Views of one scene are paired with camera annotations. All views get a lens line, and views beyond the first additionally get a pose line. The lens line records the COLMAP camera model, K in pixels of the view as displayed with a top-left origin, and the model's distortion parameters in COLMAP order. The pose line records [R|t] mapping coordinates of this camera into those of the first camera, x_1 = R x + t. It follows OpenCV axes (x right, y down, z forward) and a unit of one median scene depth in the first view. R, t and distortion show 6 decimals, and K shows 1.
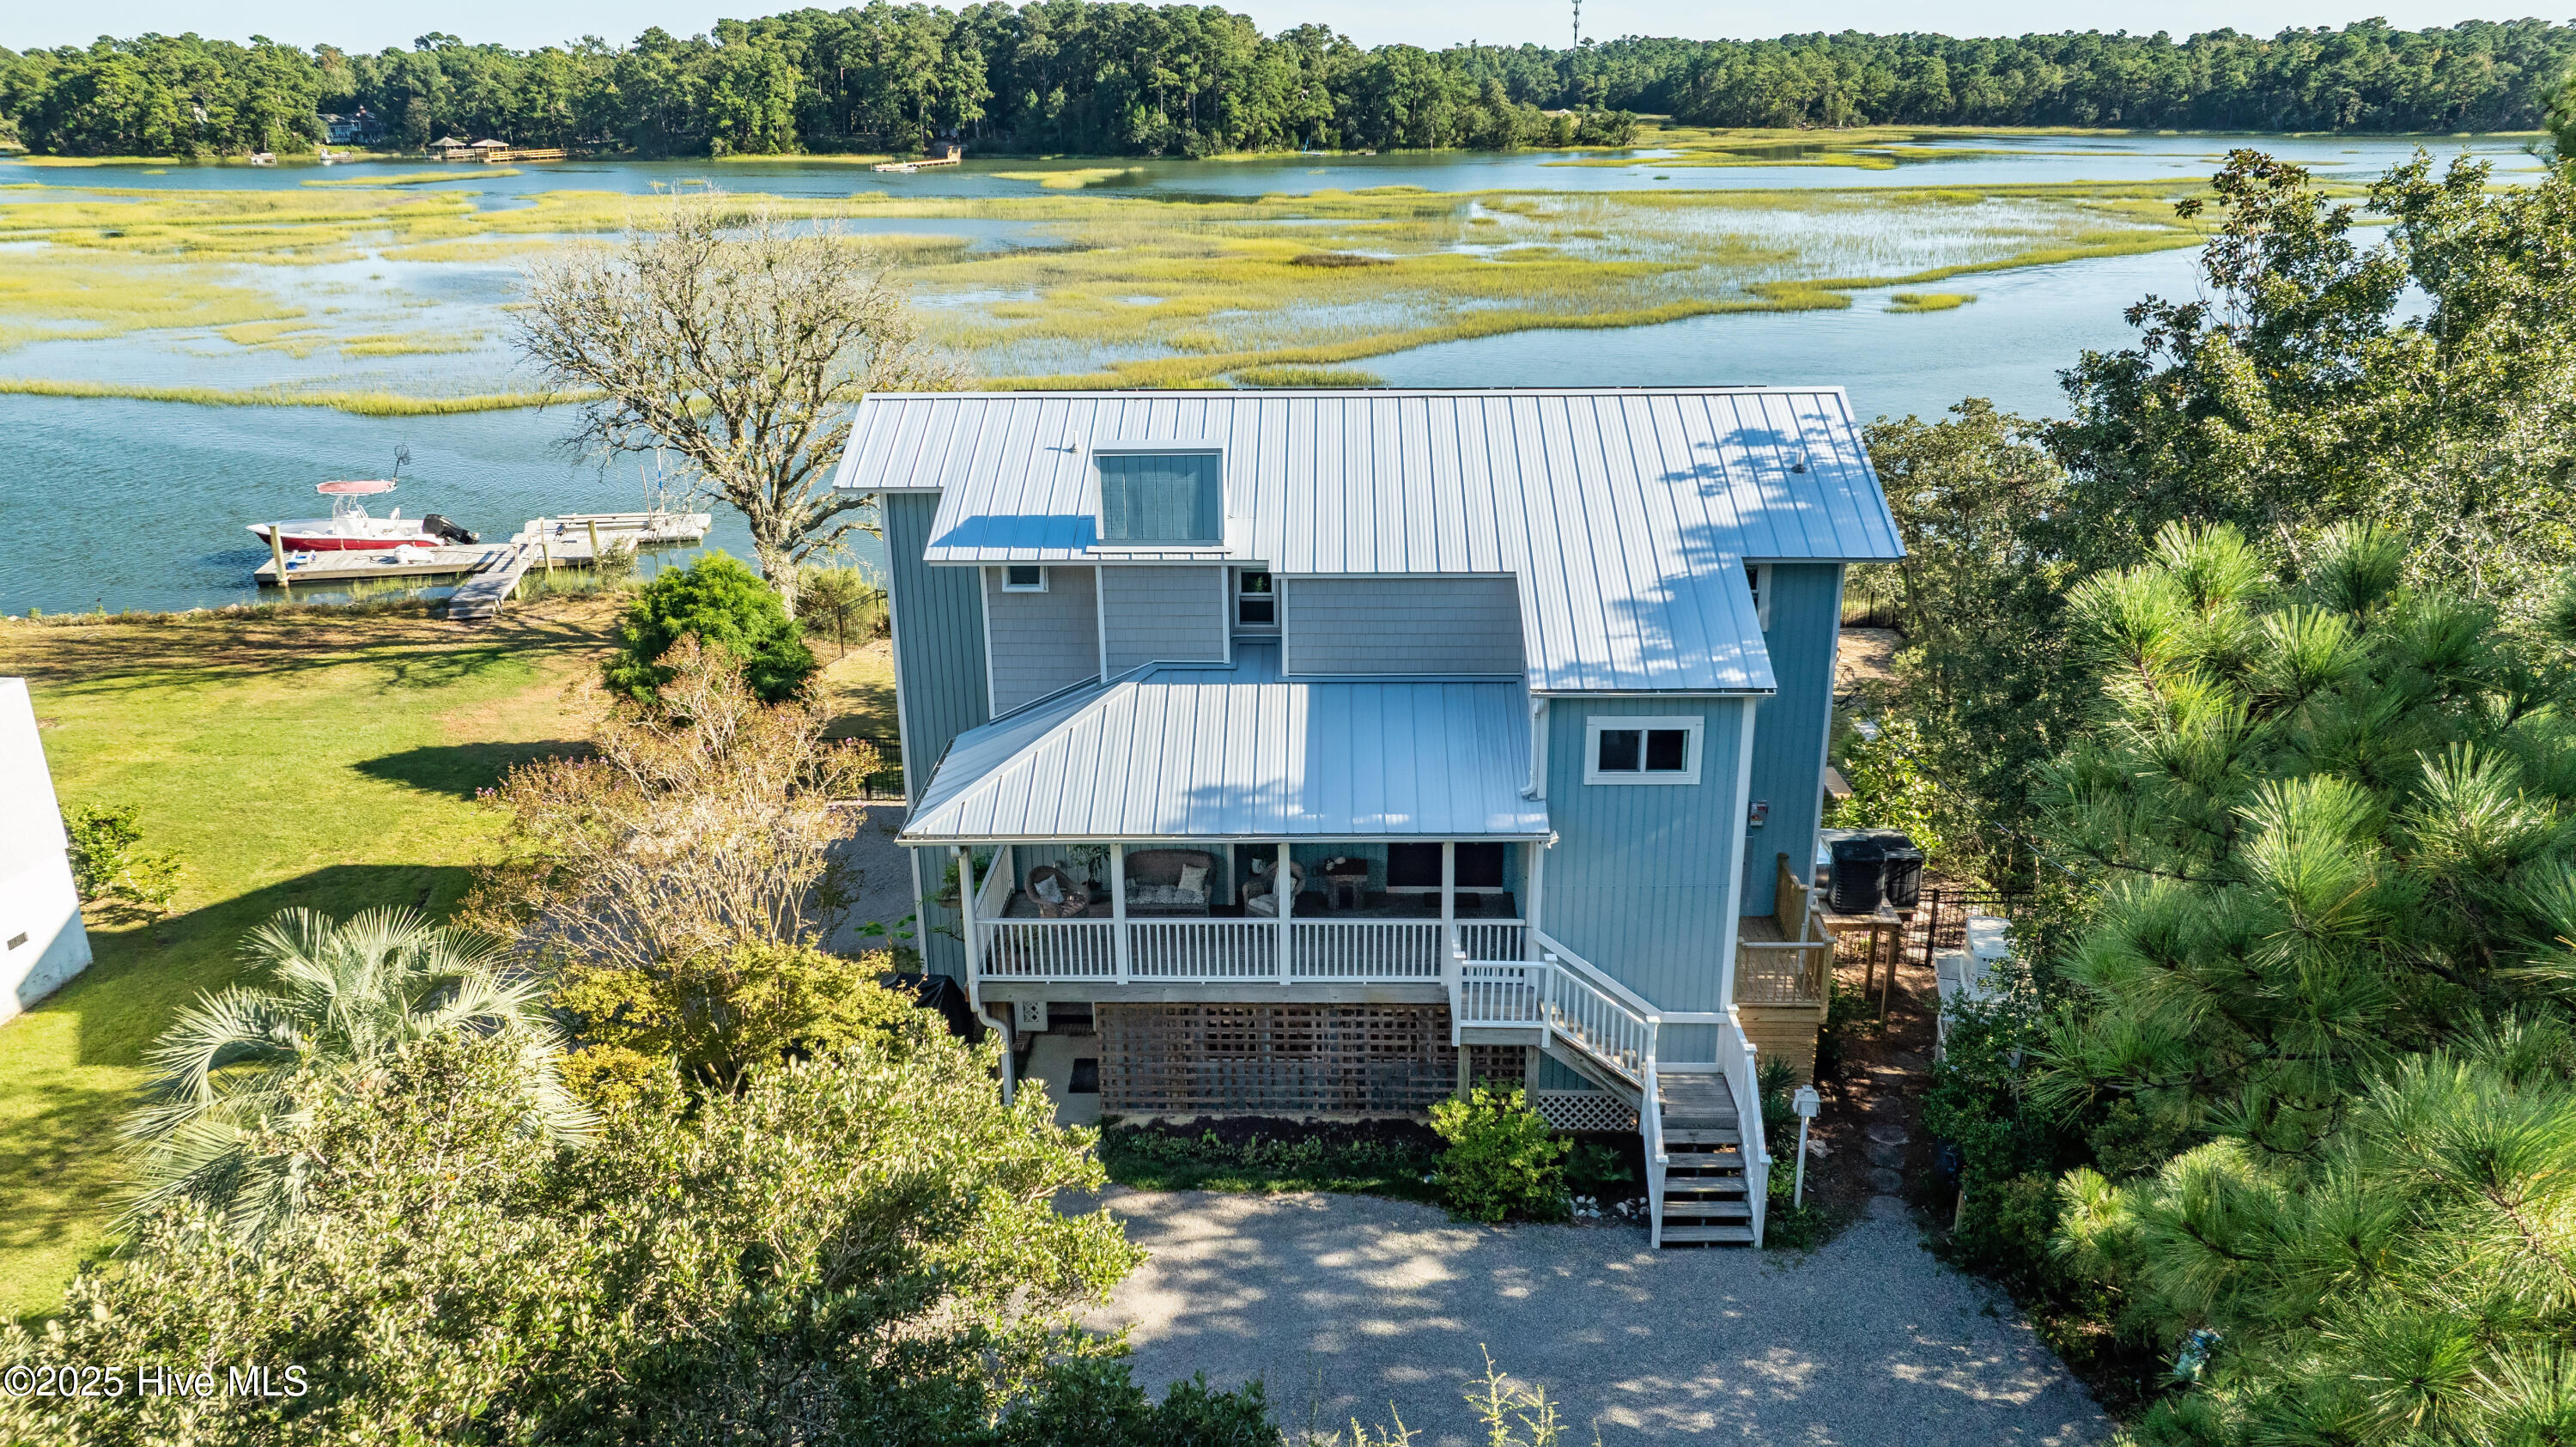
lens RADIAL K [[1906.5, 0, 1288.0], [0, 1906.5, 723.5], [0, 0, 1]] dist [-0.006059, 0.001514]
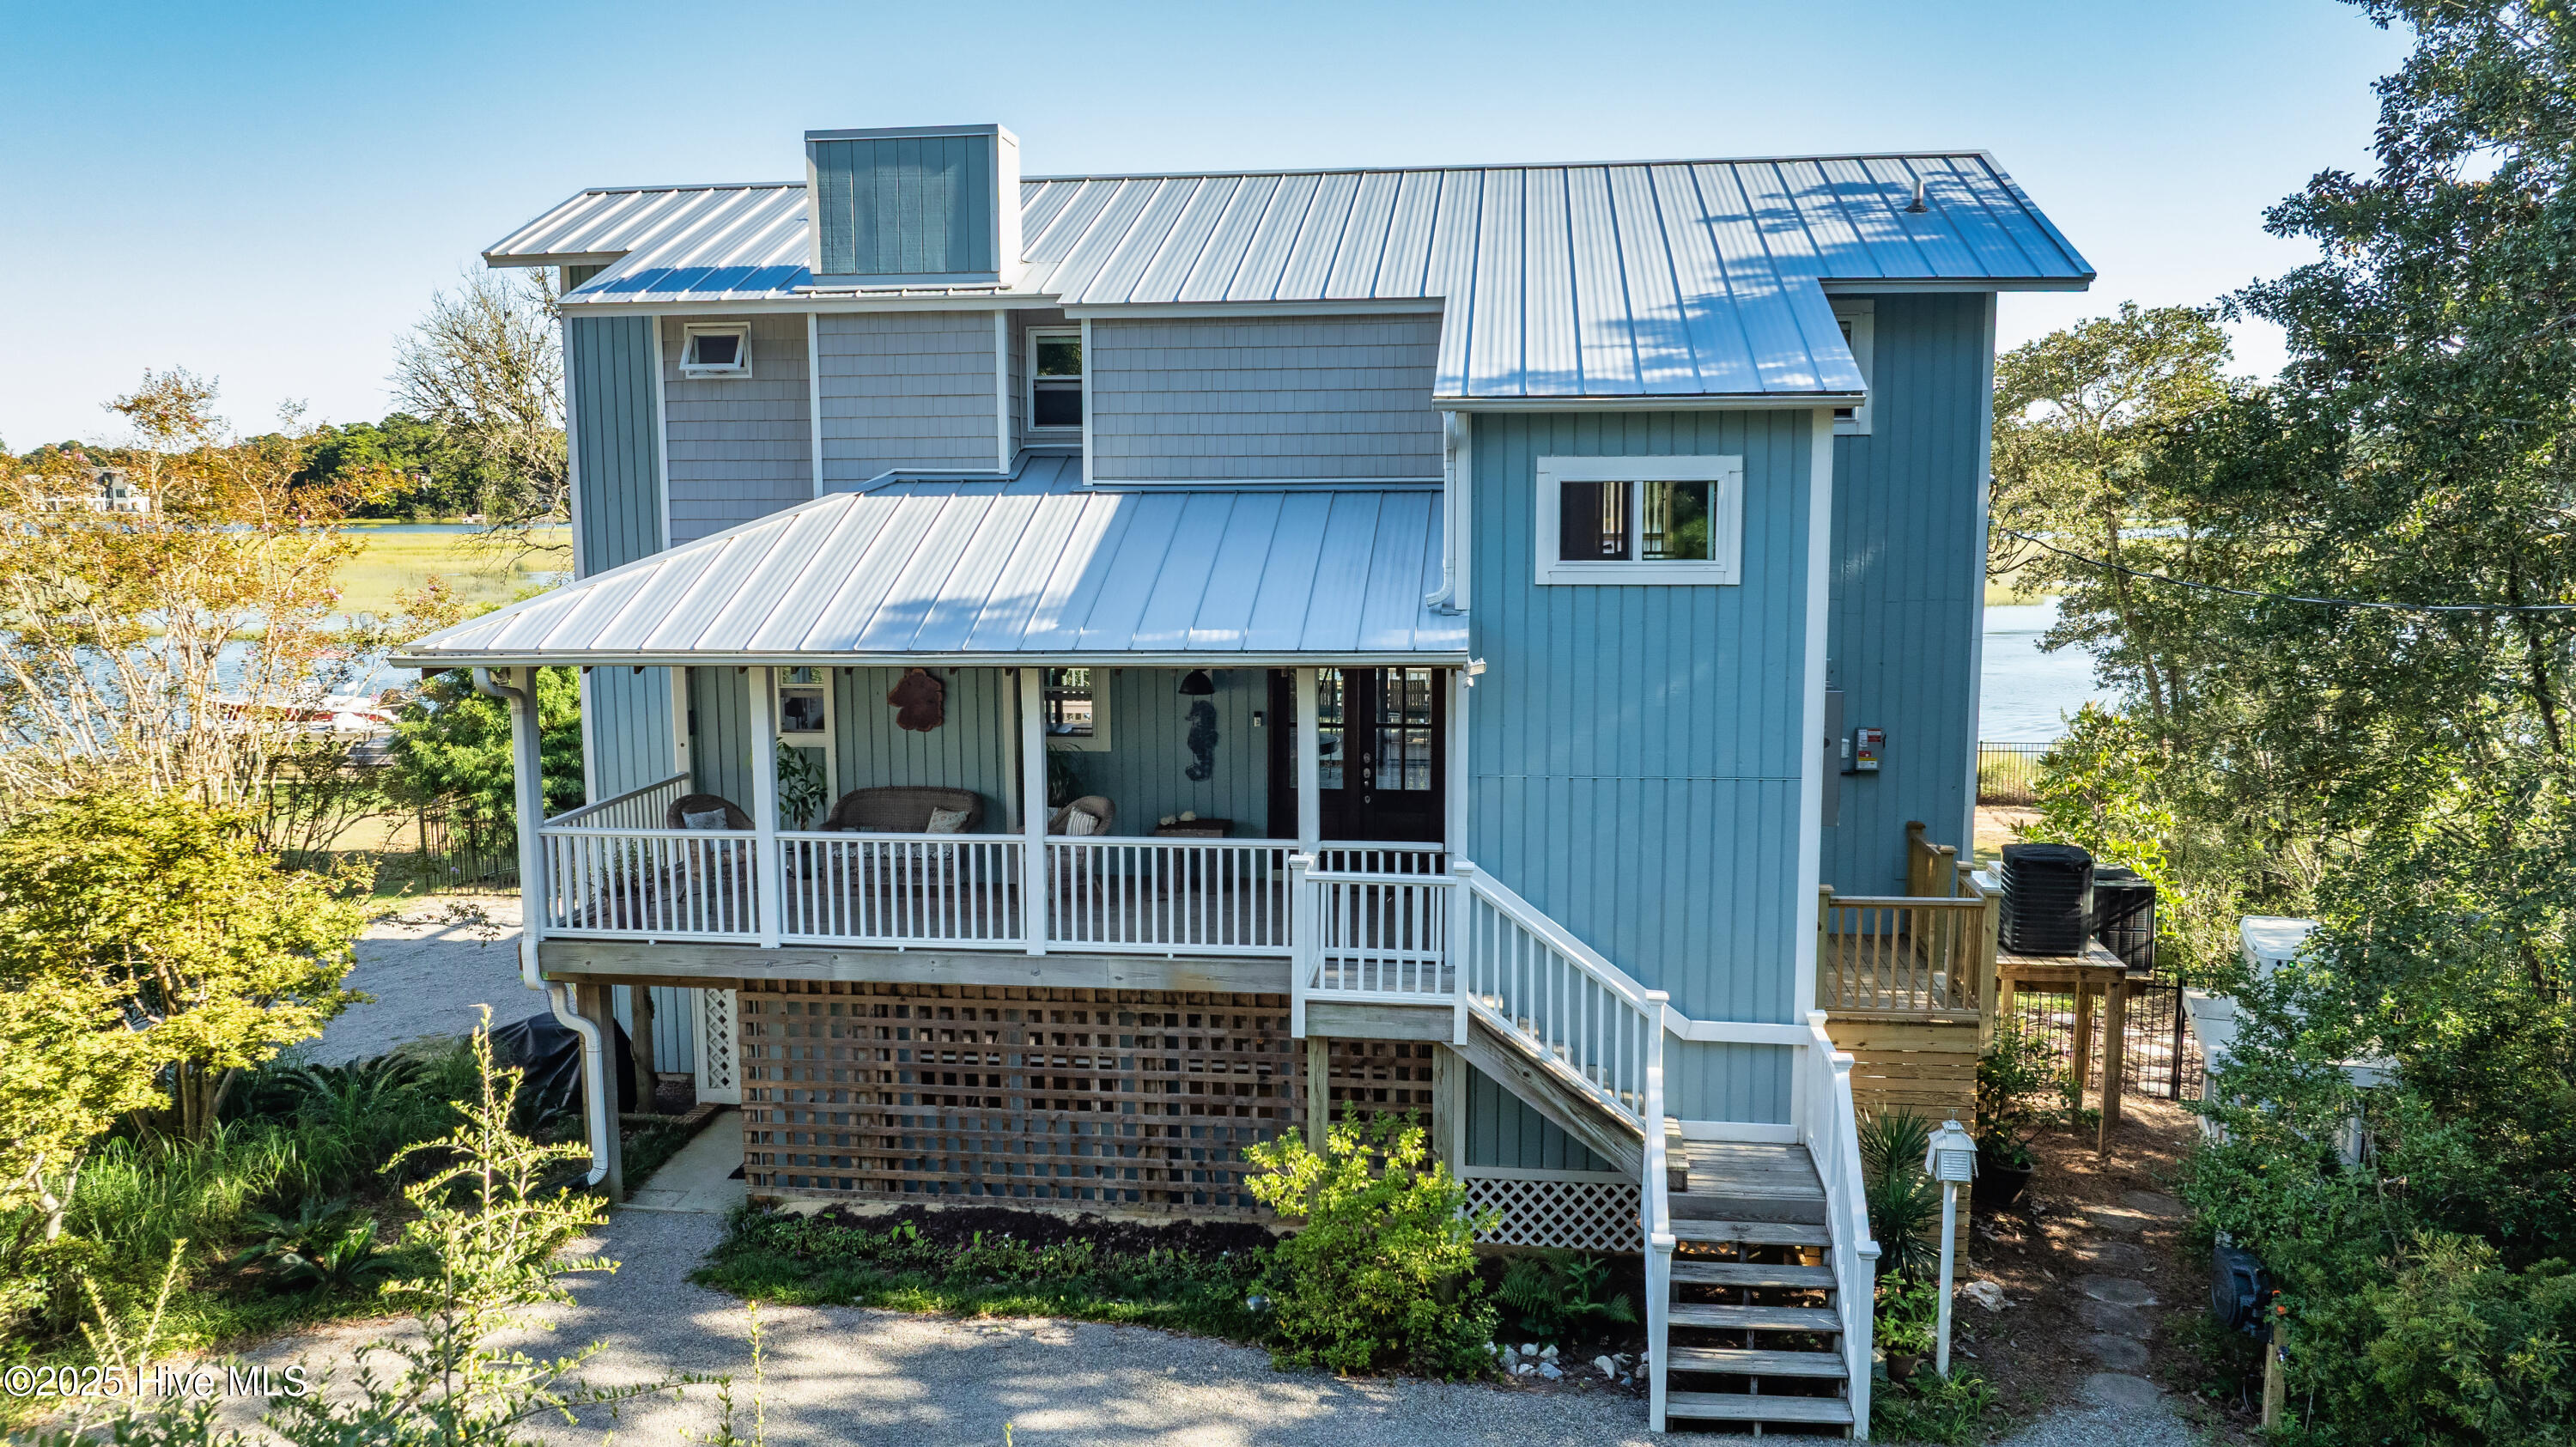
lens RADIAL K [[1906.5, 0, 1288.0], [0, 1906.5, 723.5], [0, 0, 1]] dist [-0.006059, 0.001514]
pose [[0.994917, 0.018715, -0.098942, 0.132073], [-0.039654, 0.976000, -0.214132, 0.189754], [0.092560, 0.216967, 0.971781, 0.422235]]
